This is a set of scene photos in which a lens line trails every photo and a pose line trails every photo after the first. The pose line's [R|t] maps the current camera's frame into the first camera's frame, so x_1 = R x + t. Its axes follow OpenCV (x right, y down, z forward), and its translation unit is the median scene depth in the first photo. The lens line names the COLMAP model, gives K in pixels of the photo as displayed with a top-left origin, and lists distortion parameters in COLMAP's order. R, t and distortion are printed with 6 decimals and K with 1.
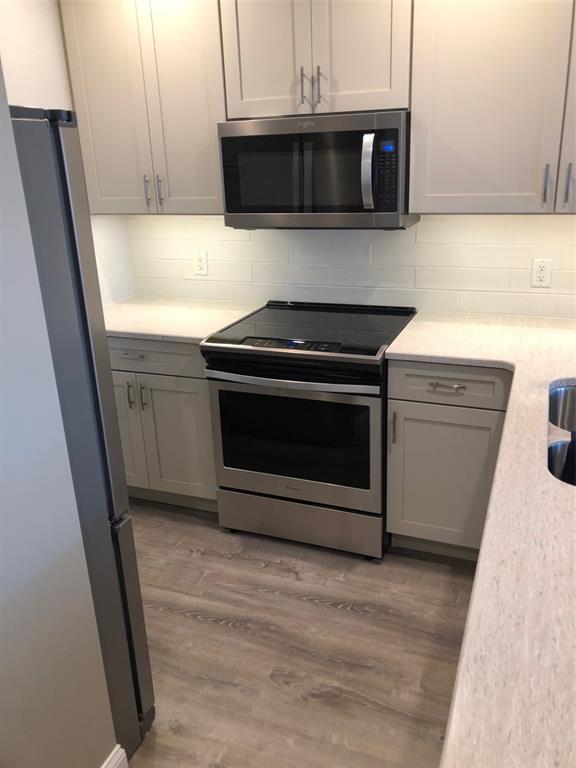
lens RADIAL K [[646.1, 0, 278.1], [0, 646.1, 367.0], [0, 0, 1]] dist [0.086659, -0.006265]
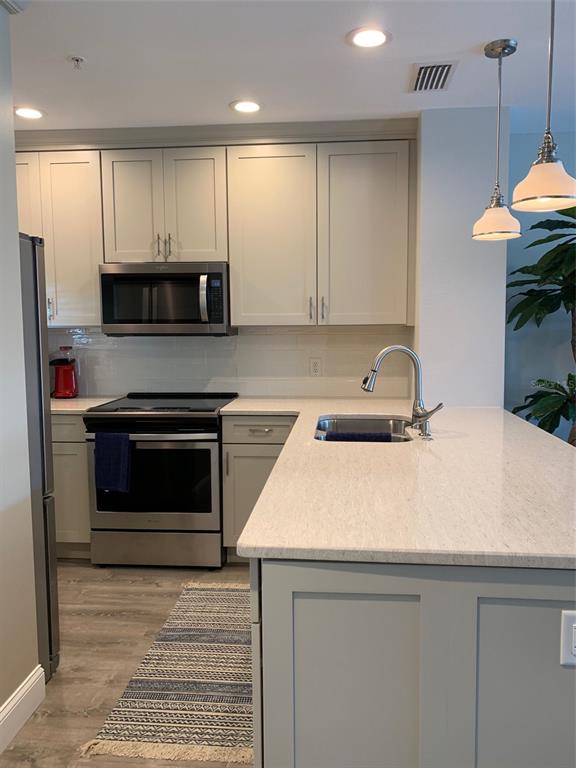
lens RADIAL K [[646.1, 0, 278.1], [0, 646.1, 367.0], [0, 0, 1]] dist [0.086659, -0.006265]
pose [[0.961289, 0.014548, 0.275159, -0.111344], [0.056954, 0.966549, -0.250077, 0.249370], [-0.269593, 0.256068, 0.928304, -0.421107]]
